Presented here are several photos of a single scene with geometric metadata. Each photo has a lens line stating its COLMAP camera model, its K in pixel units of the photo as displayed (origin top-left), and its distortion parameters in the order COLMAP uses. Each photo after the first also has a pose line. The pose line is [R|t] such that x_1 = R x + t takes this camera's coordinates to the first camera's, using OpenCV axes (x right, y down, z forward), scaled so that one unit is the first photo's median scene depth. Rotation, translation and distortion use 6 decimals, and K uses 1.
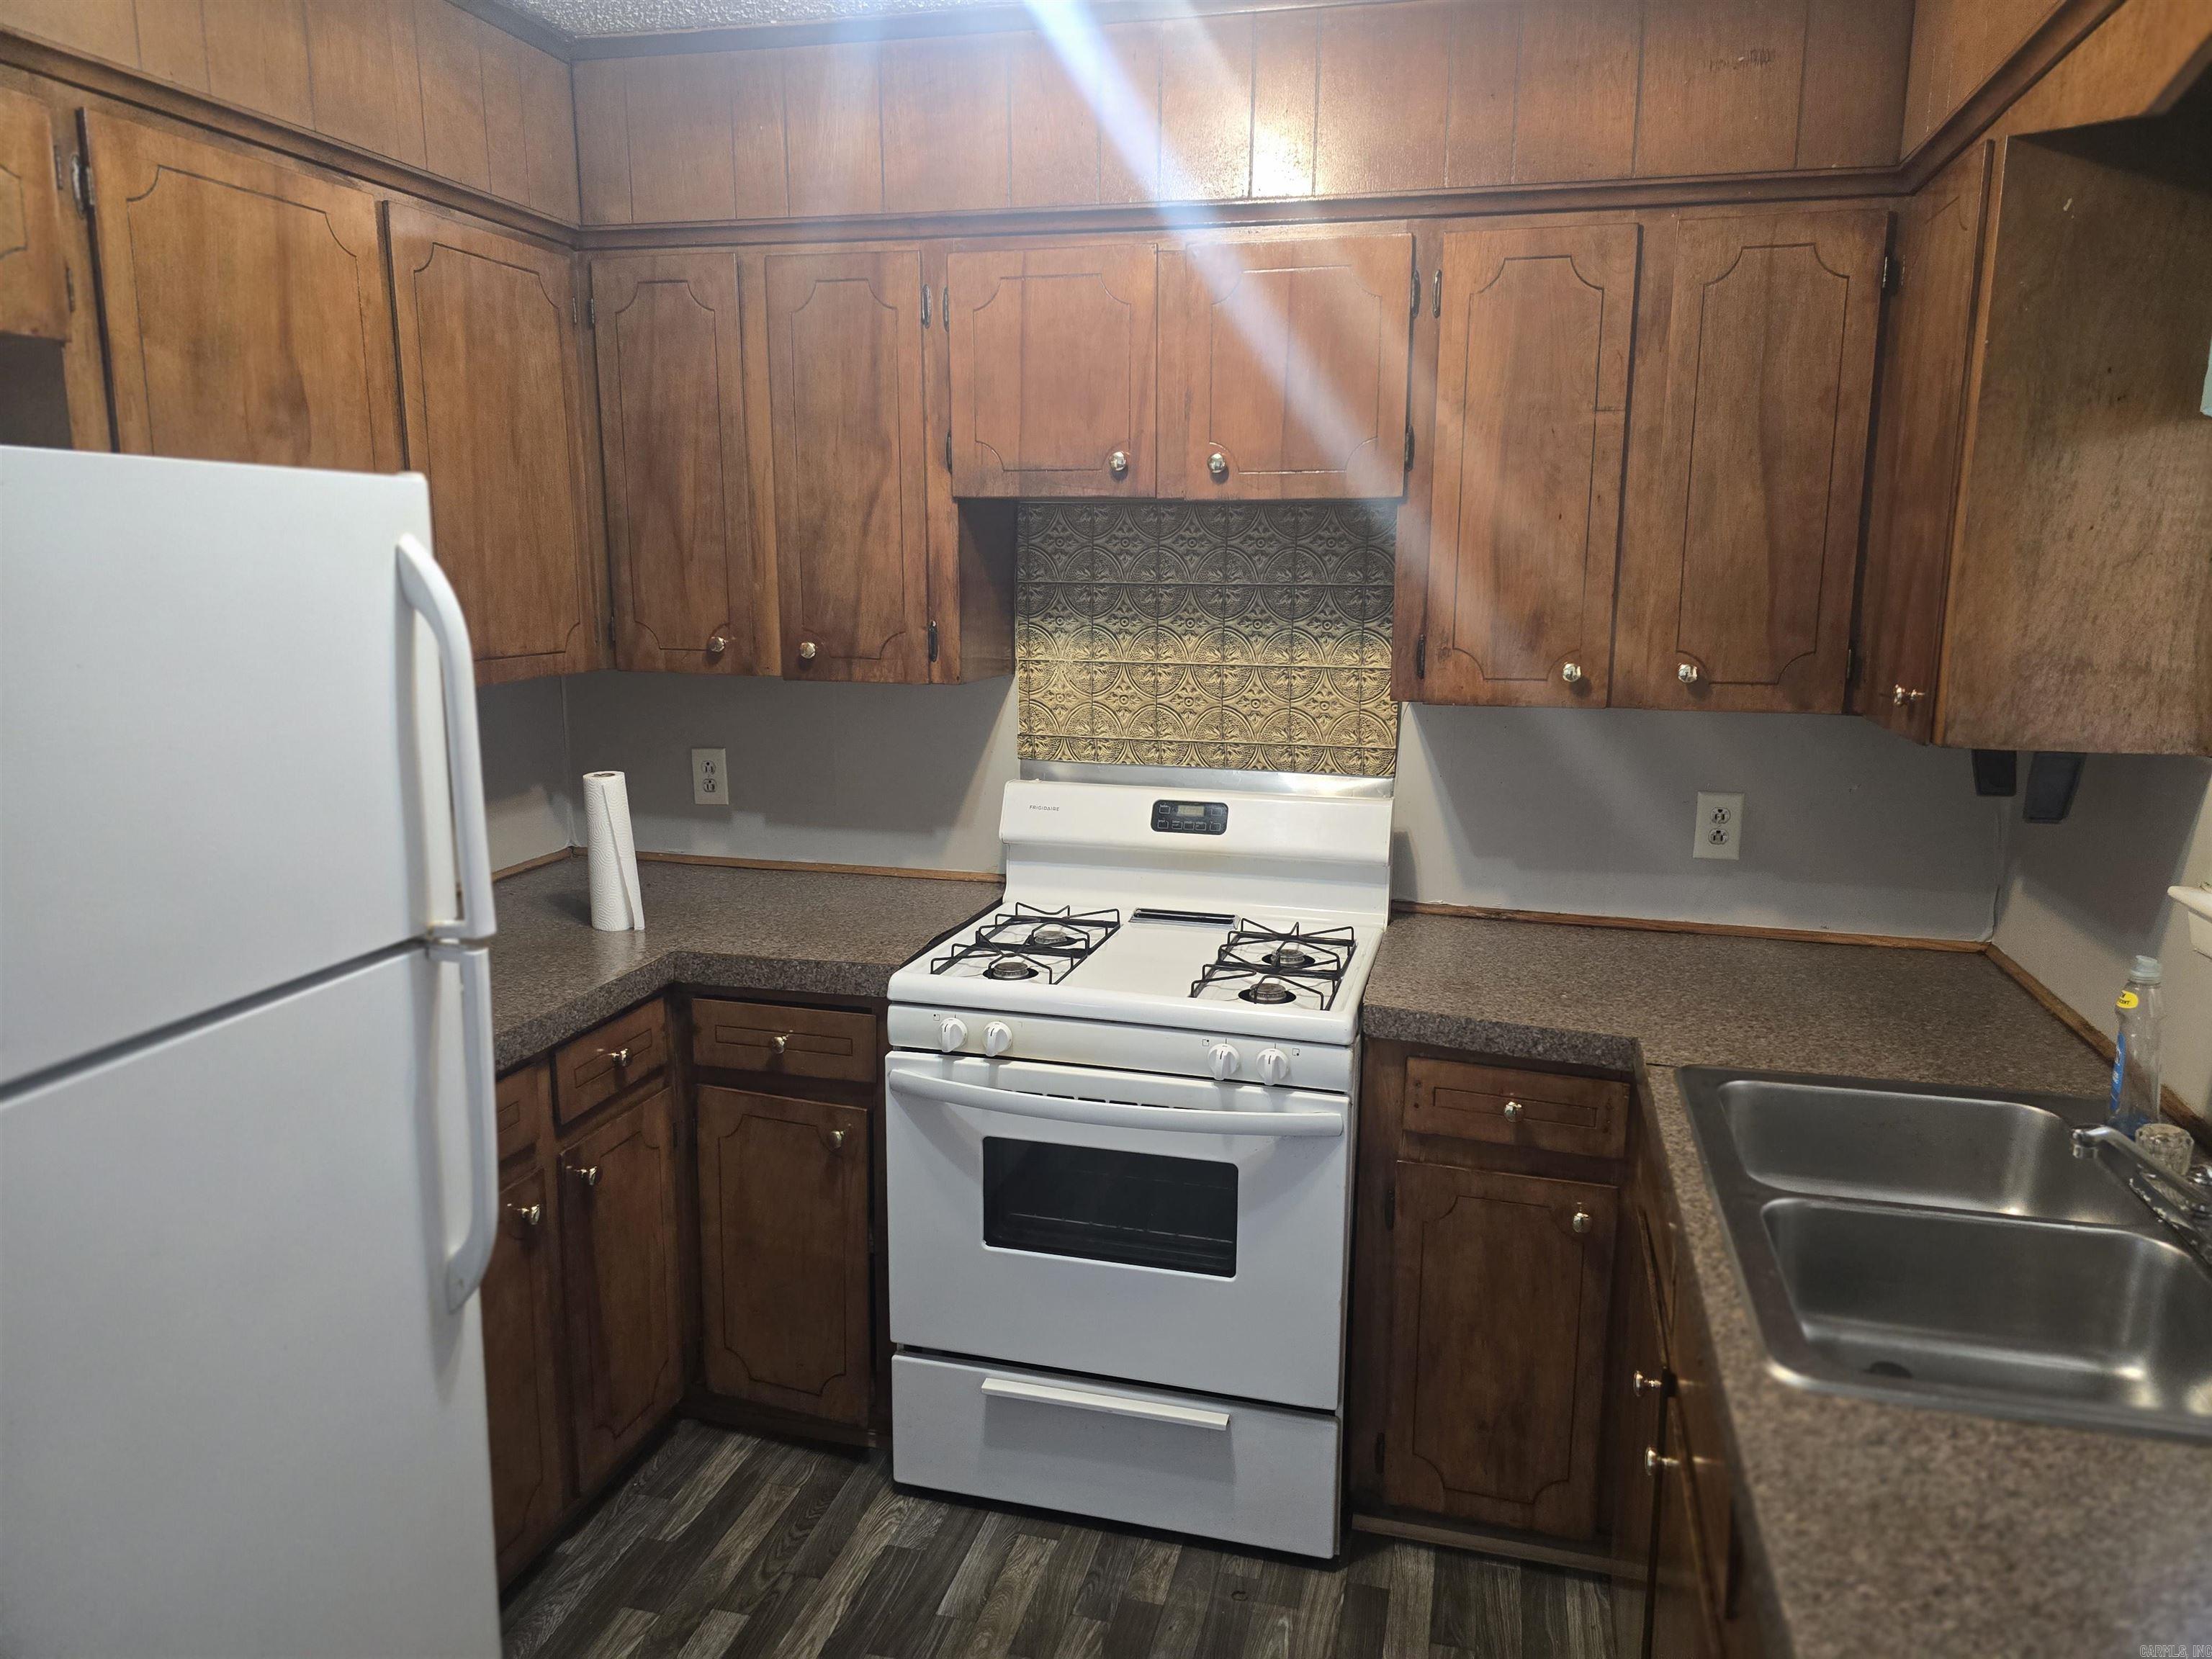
lens RADIAL K [[1439.6, 0, 1135.7], [0, 1439.6, 803.7], [0, 0, 1]] dist [0.076233, -0.077023]
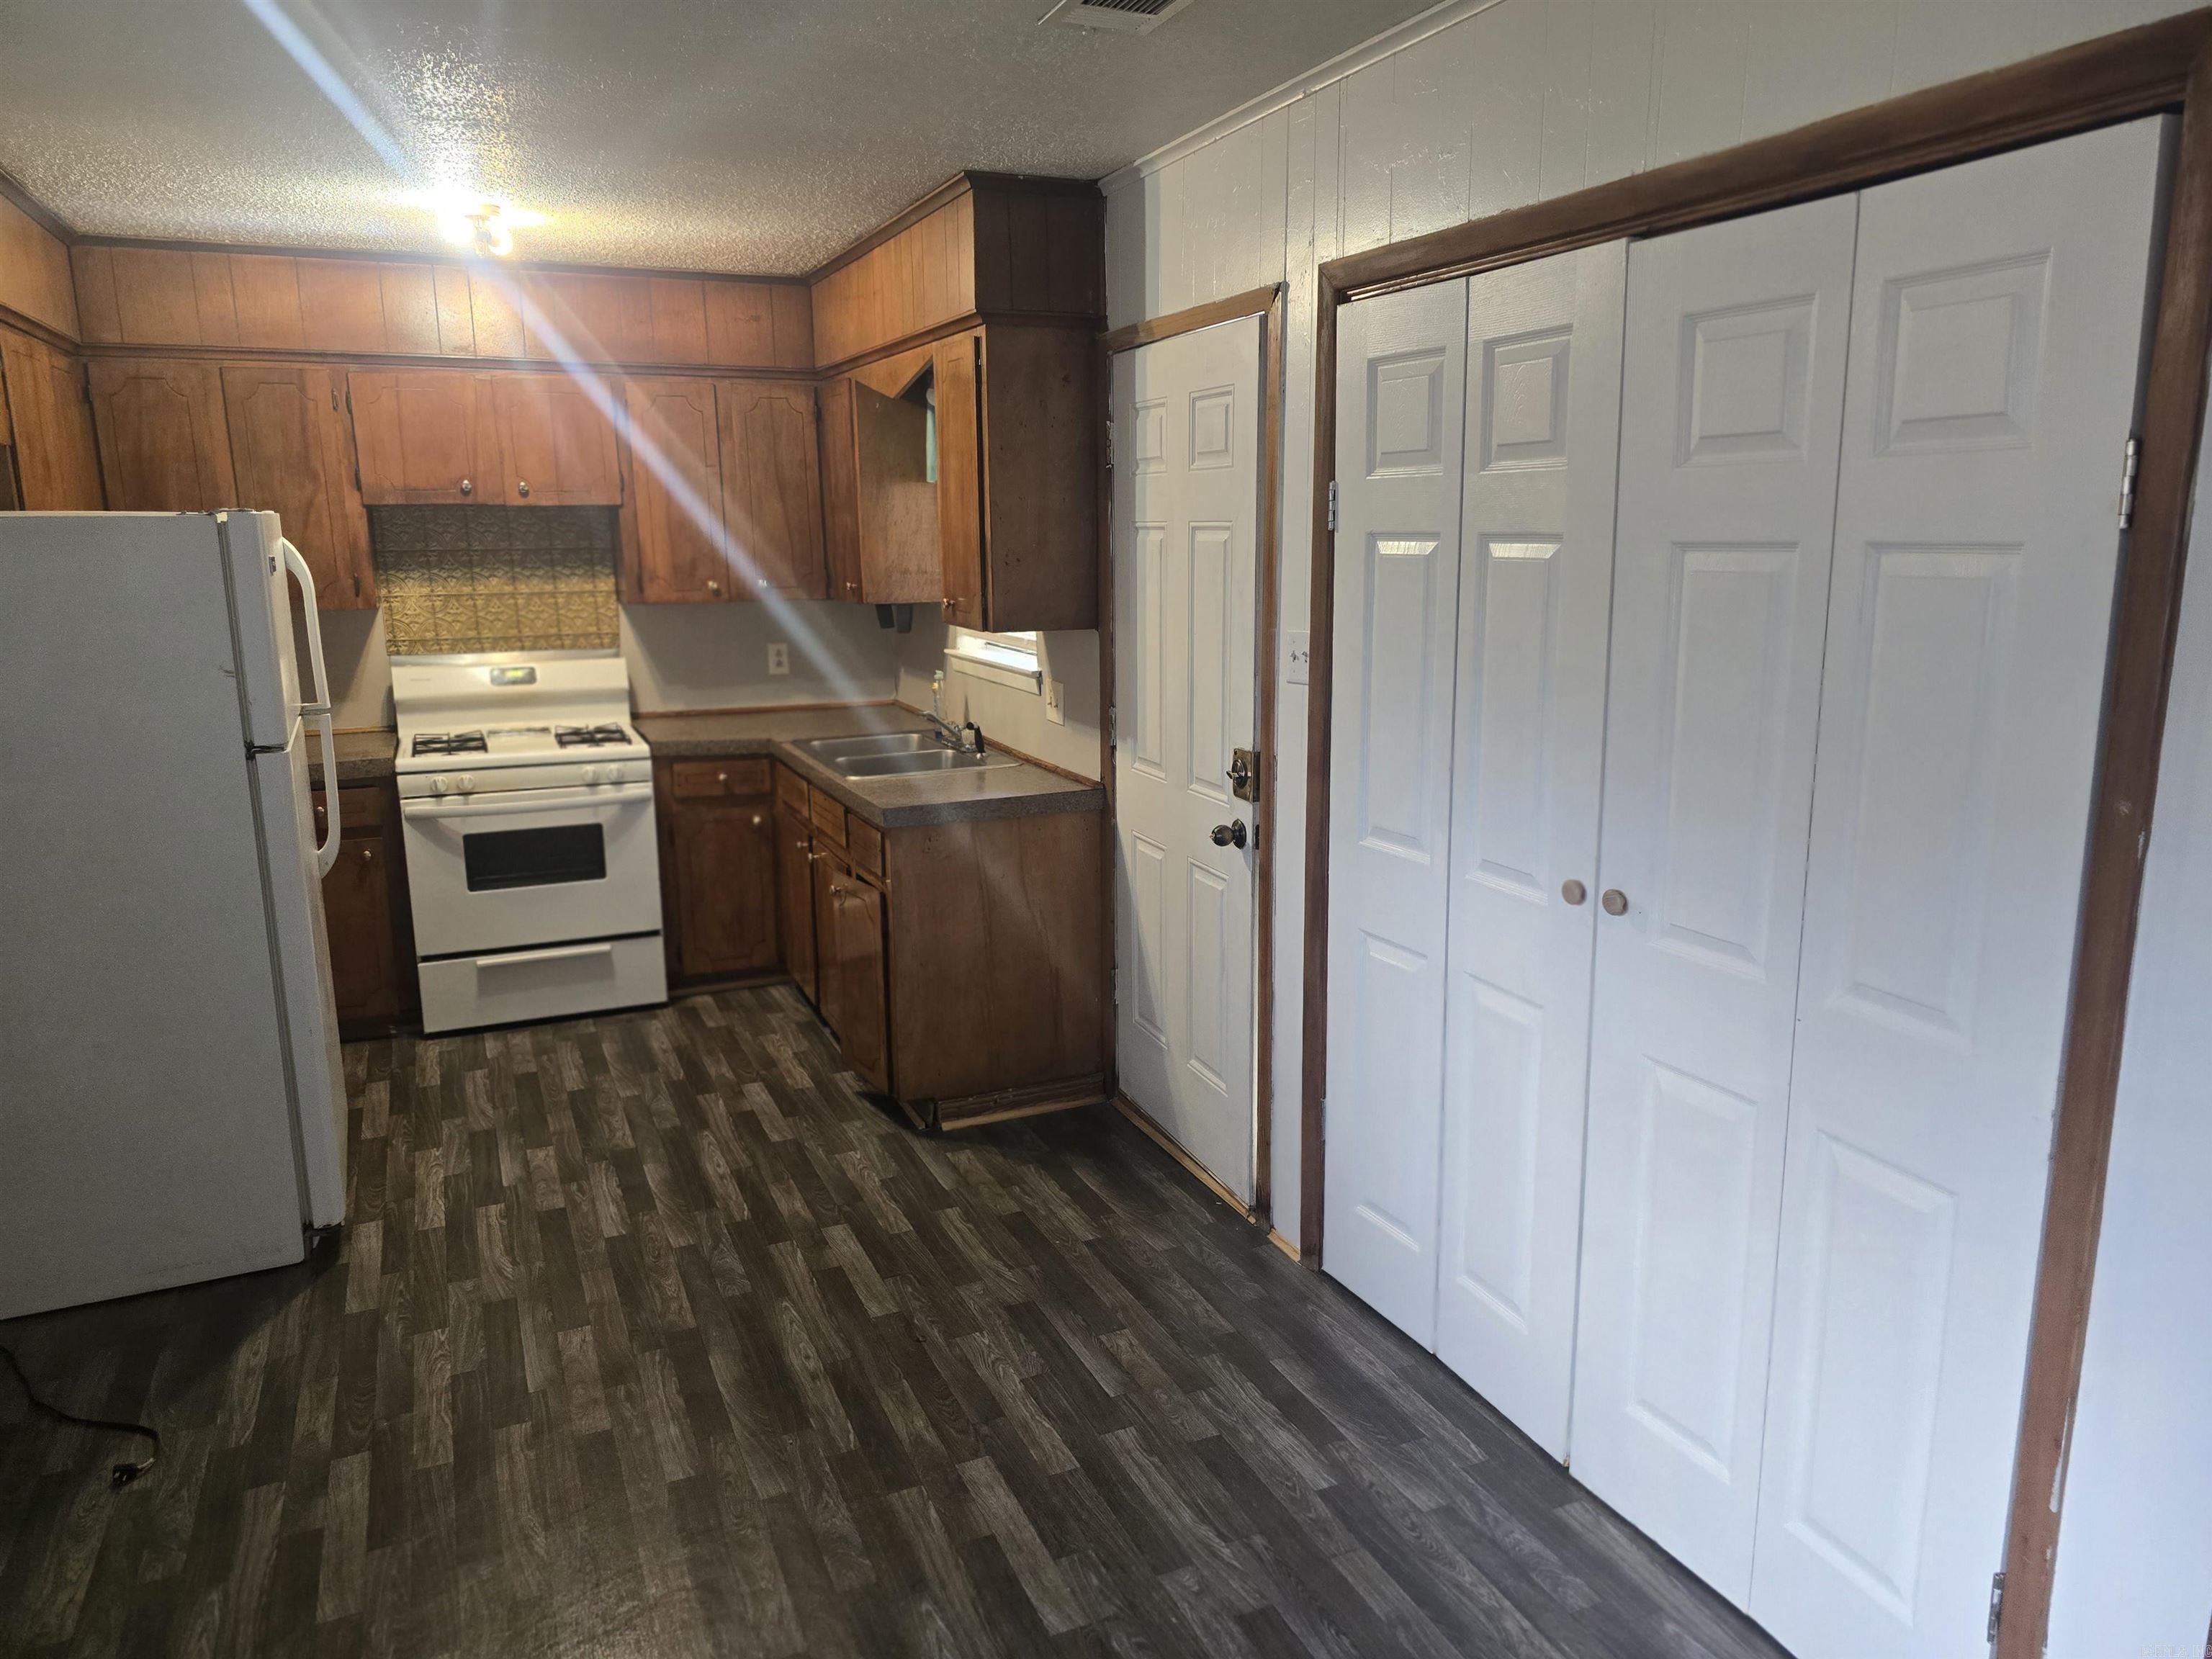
lens RADIAL K [[1439.6, 0, 1135.7], [0, 1439.6, 803.7], [0, 0, 1]] dist [0.076233, -0.077023]
pose [[0.768295, -0.142457, 0.624043, -0.609807], [0.122646, 0.989619, 0.074916, 0.146333], [-0.628237, 0.018979, 0.777791, -1.074969]]
